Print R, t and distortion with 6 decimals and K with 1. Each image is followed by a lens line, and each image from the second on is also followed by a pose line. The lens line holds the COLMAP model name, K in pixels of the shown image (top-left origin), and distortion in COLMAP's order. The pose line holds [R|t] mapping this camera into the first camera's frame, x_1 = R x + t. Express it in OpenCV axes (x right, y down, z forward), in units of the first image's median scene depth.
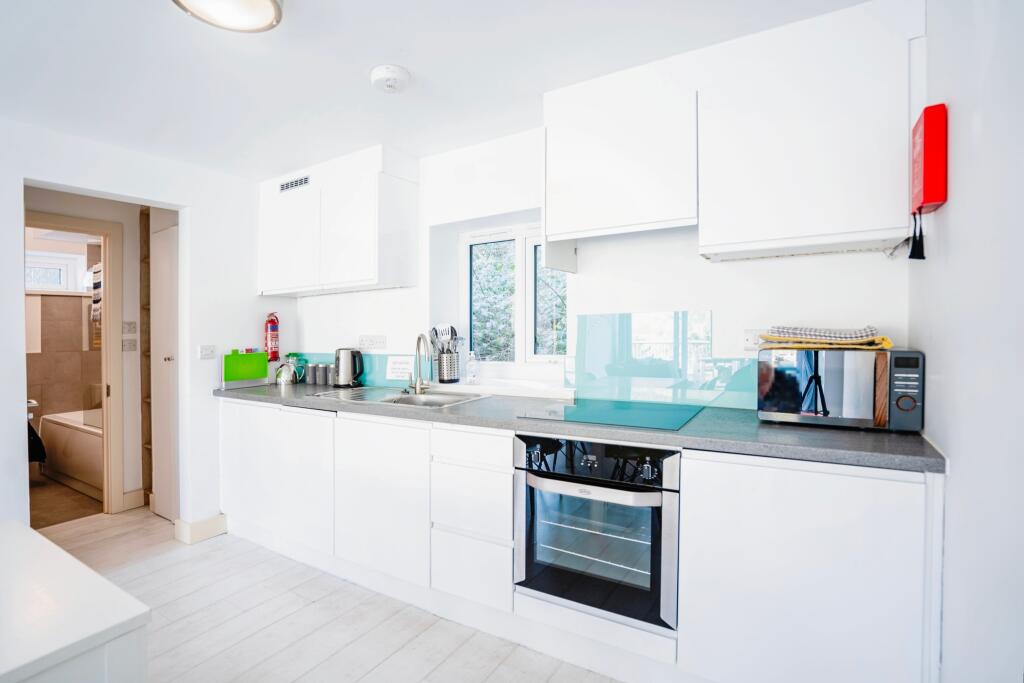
lens RADIAL K [[504.6, 0, 476.4], [0, 504.6, 336.5], [0, 0, 1]] dist [-0.037045, 0.000197]
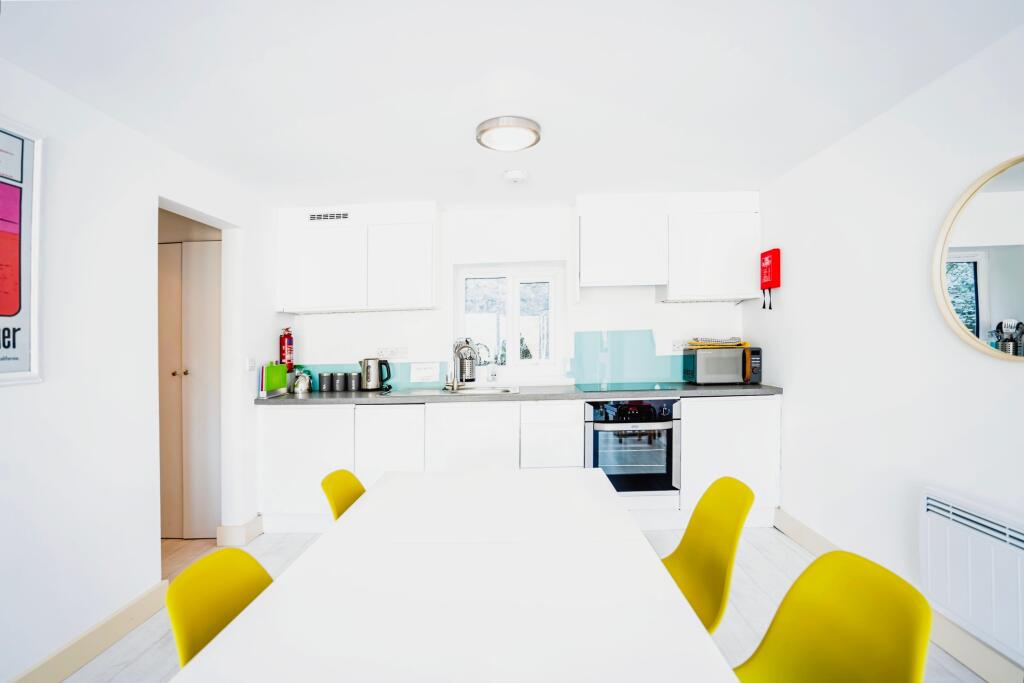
lens RADIAL K [[499.5, 0, 493.8], [0, 499.5, 348.9], [0, 0, 1]] dist [-0.052631, -0.000060]
pose [[0.864304, -0.006394, 0.502930, -0.687636], [0.014896, 0.999806, -0.012888, 0.023563], [-0.502750, 0.018631, 0.864231, -0.193627]]
